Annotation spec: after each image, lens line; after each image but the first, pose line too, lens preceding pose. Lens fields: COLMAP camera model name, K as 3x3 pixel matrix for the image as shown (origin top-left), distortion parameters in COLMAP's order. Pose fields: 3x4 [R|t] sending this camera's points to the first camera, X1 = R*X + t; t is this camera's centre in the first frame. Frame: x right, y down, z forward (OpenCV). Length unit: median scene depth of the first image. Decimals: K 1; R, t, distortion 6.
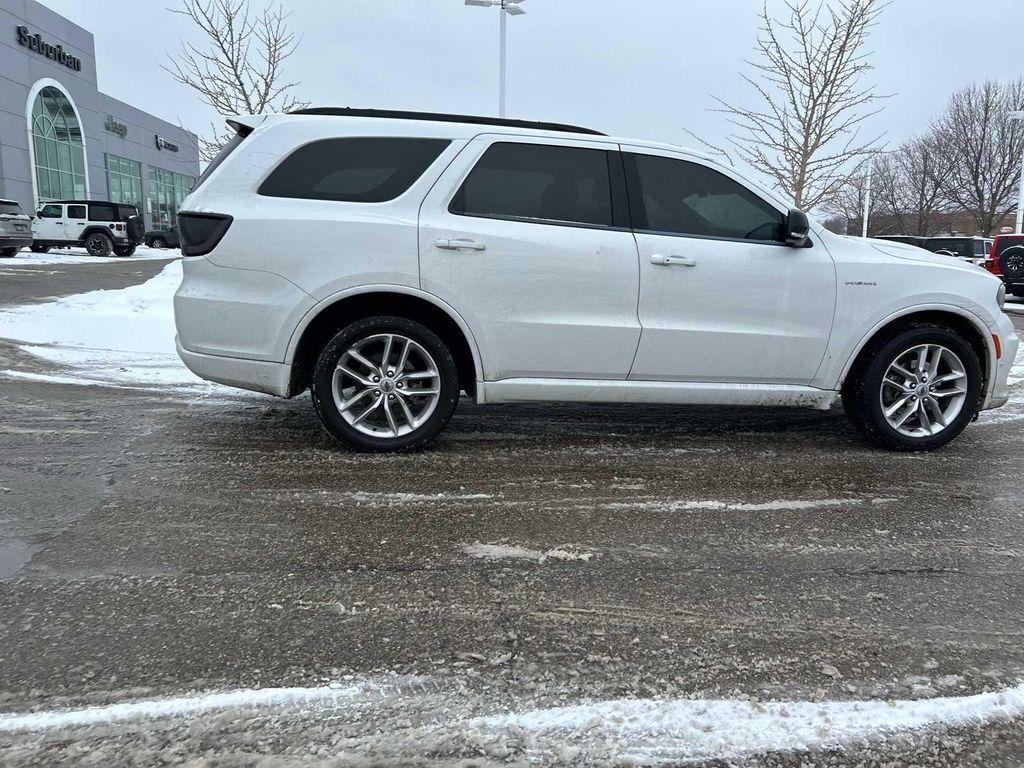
lens RADIAL K [[774.4, 0, 521.0], [0, 774.4, 366.3], [0, 0, 1]] dist [0.055837, -0.058002]
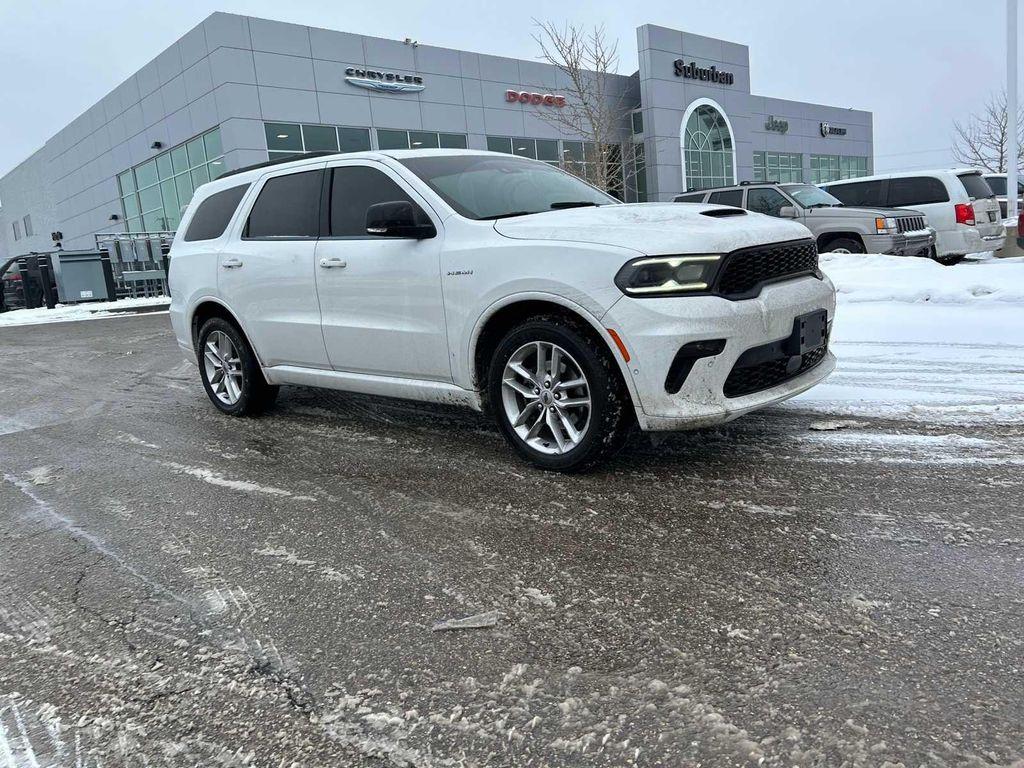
lens RADIAL K [[774.4, 0, 519.2], [0, 774.4, 375.3], [0, 0, 1]] dist [0.055837, -0.058002]
pose [[0.624429, 0.043875, -0.779848, 1.250190], [-0.016121, 0.998932, 0.043293, -0.029824], [0.780915, -0.014462, 0.624470, 0.527111]]
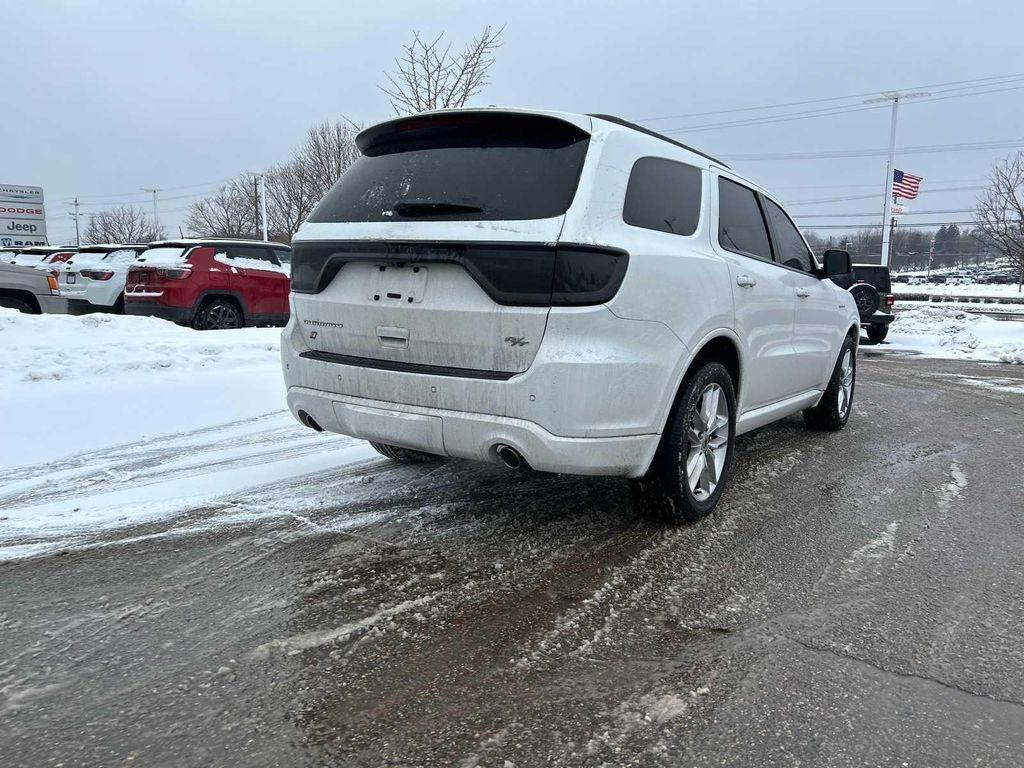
lens RADIAL K [[782.1, 0, 523.2], [0, 782.1, 380.3], [0, 0, 1]] dist [0.015896, -0.003308]
pose [[0.678174, -0.108246, 0.726886, -0.949050], [0.113318, 0.992666, 0.042101, -0.104818], [-0.726113, 0.053817, 0.685466, 0.526524]]
